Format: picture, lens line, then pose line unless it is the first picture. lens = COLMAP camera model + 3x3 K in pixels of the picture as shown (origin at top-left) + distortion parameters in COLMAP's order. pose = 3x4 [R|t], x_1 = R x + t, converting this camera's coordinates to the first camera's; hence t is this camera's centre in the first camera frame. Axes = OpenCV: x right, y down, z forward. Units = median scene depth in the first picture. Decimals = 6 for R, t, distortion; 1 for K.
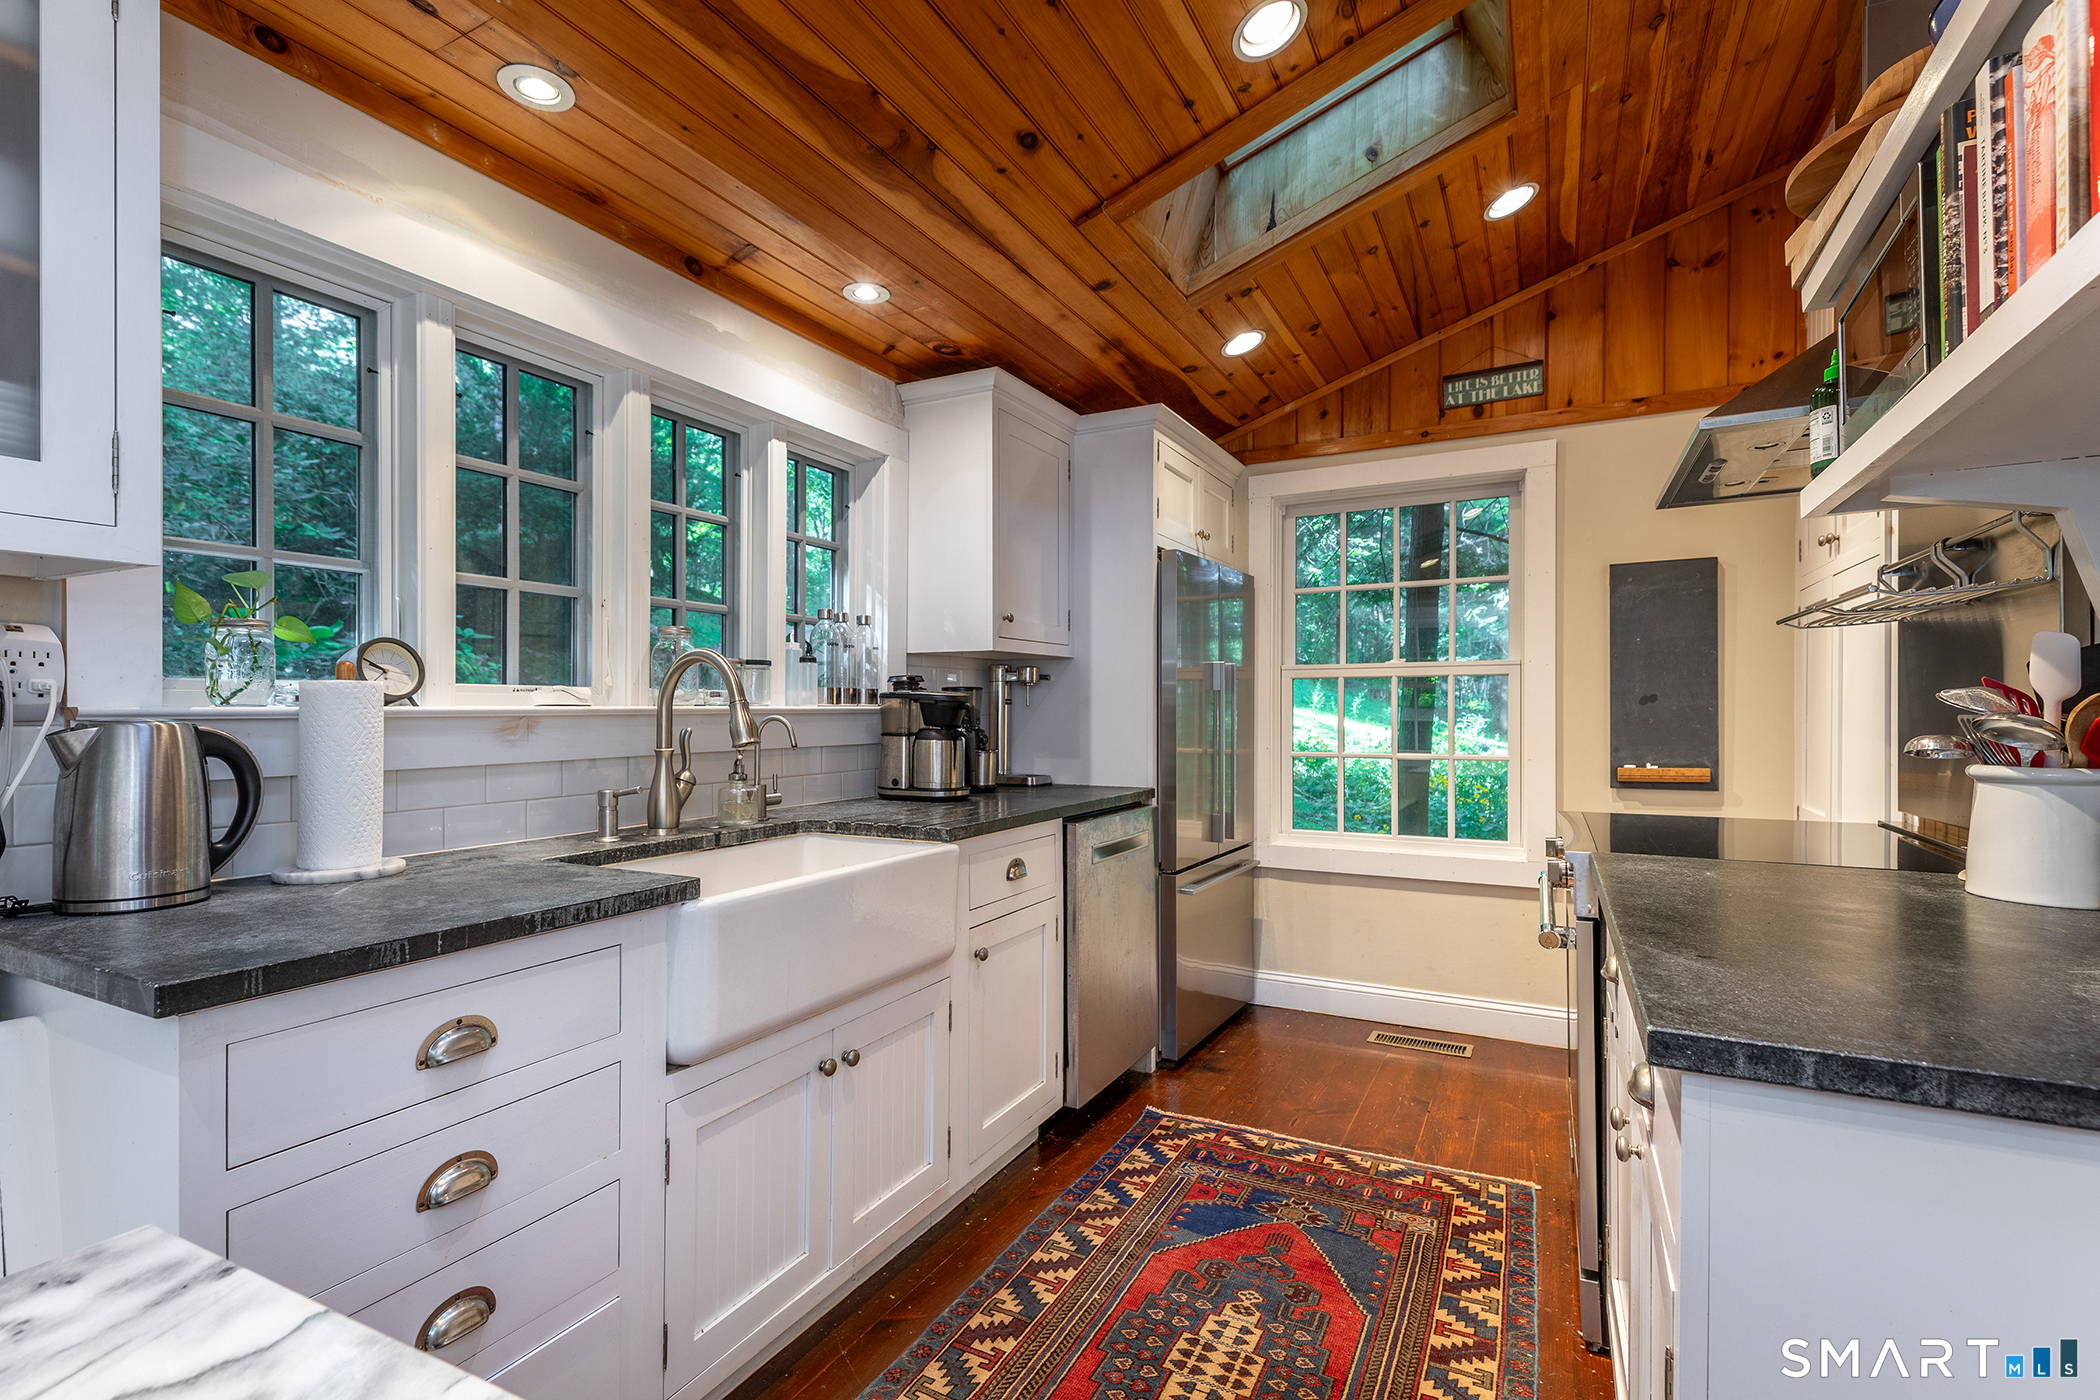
lens RADIAL K [[971.9, 0, 1043.1], [0, 971.9, 718.8], [0, 0, 1]] dist [0.028273, -0.012709]
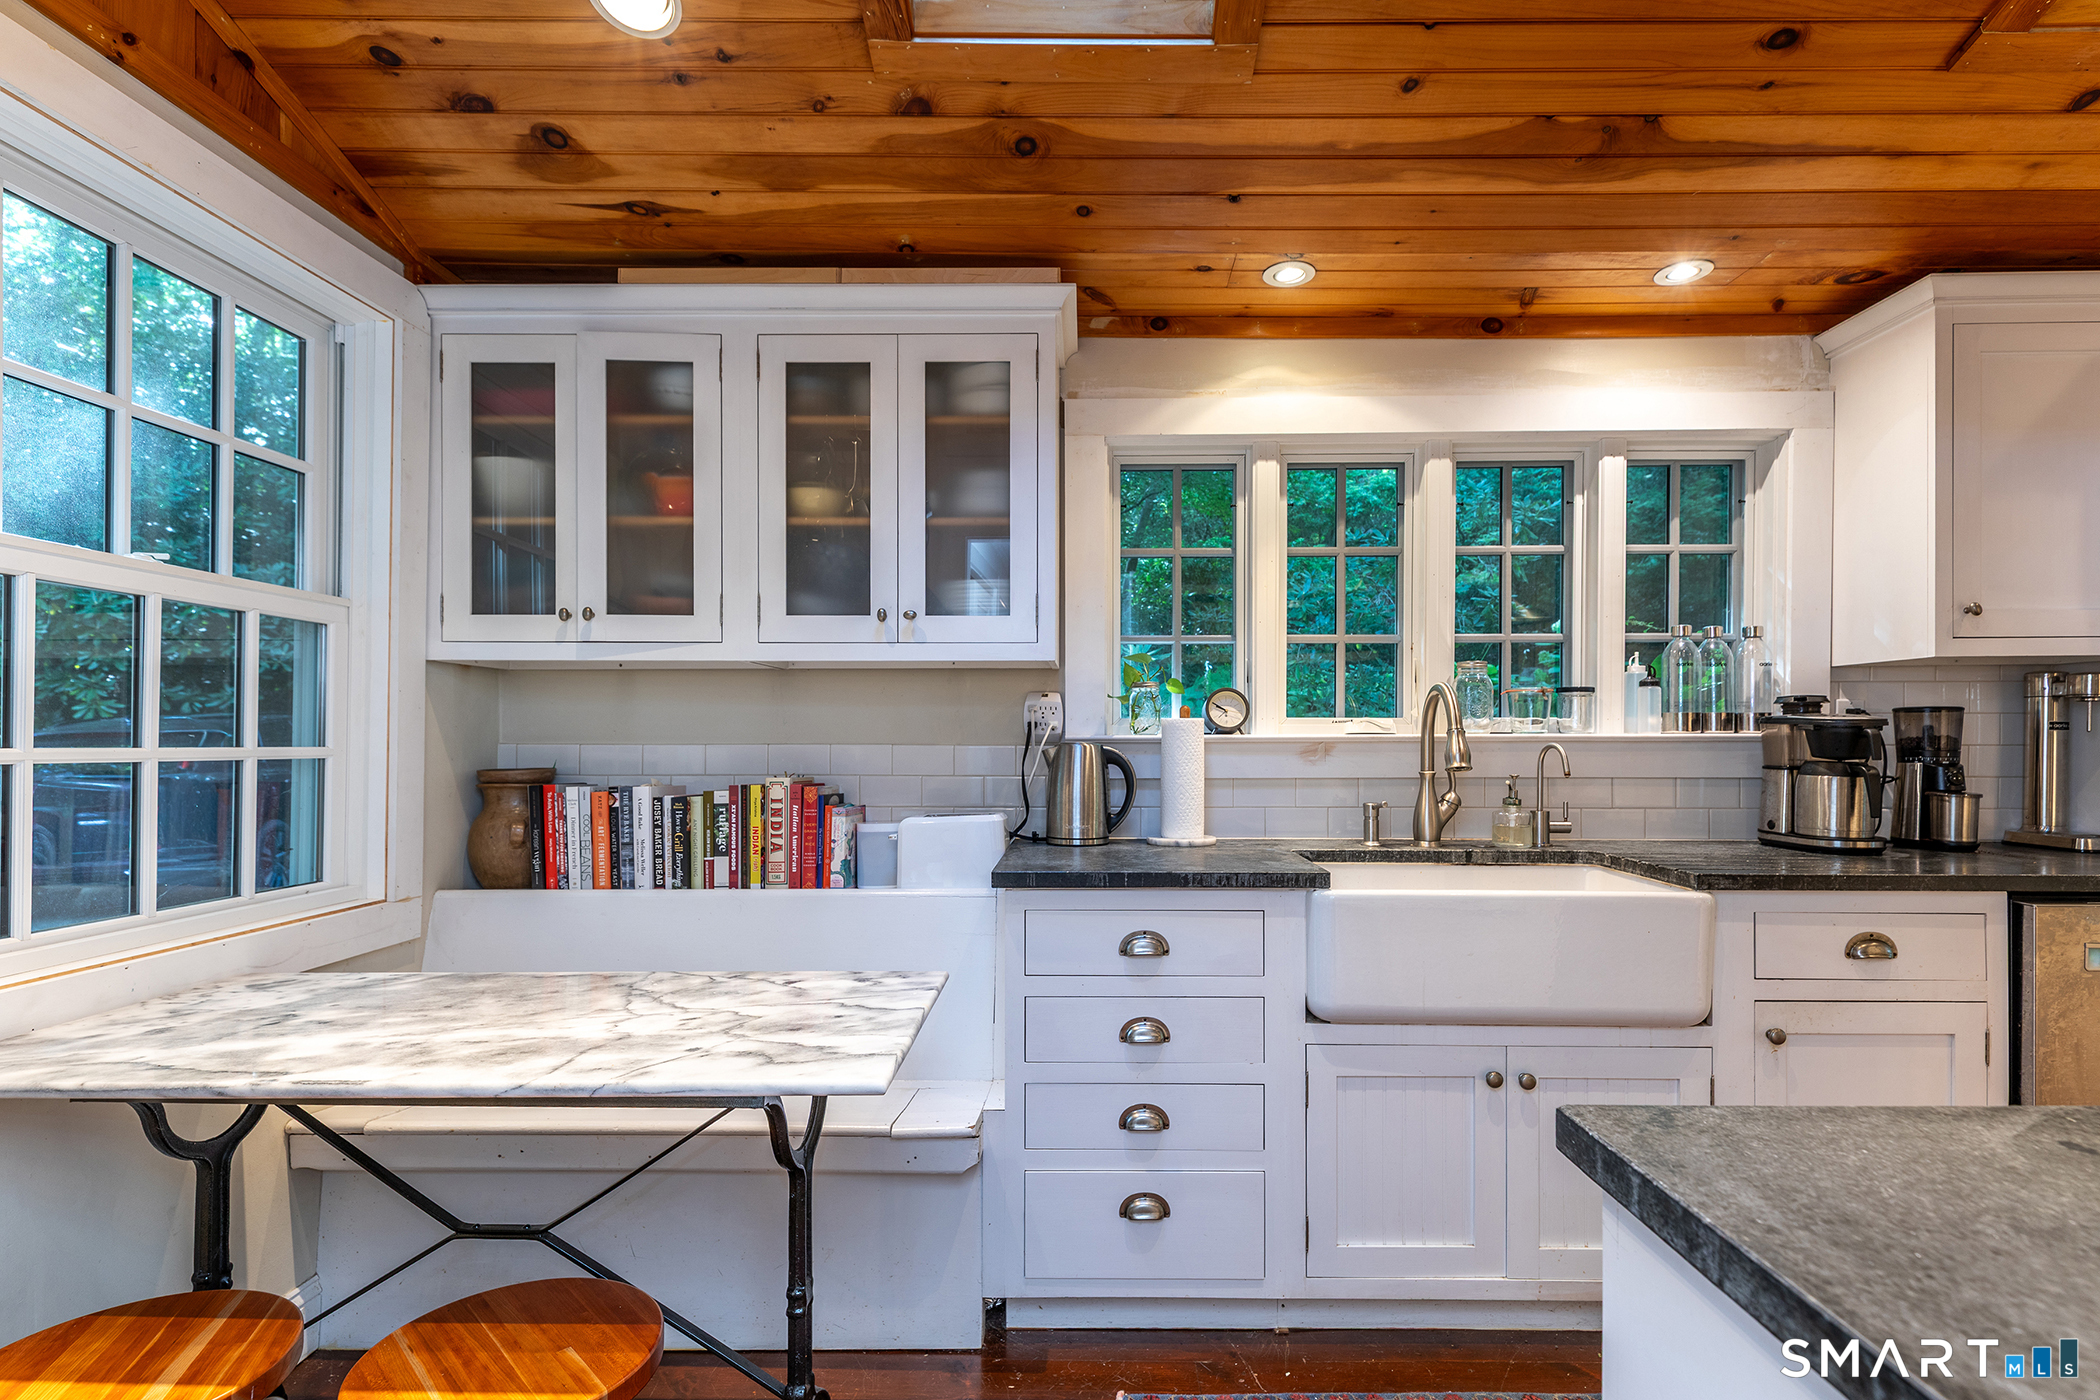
lens RADIAL K [[1013.2, 0, 1058.3], [0, 1013.2, 745.0], [0, 0, 1]] dist [0.024348, -0.009781]
pose [[0.446942, 0.006512, -0.894539, 0.428900], [-0.009410, 0.999952, 0.002578, 0.000832], [0.894514, 0.007266, 0.446982, 0.073826]]
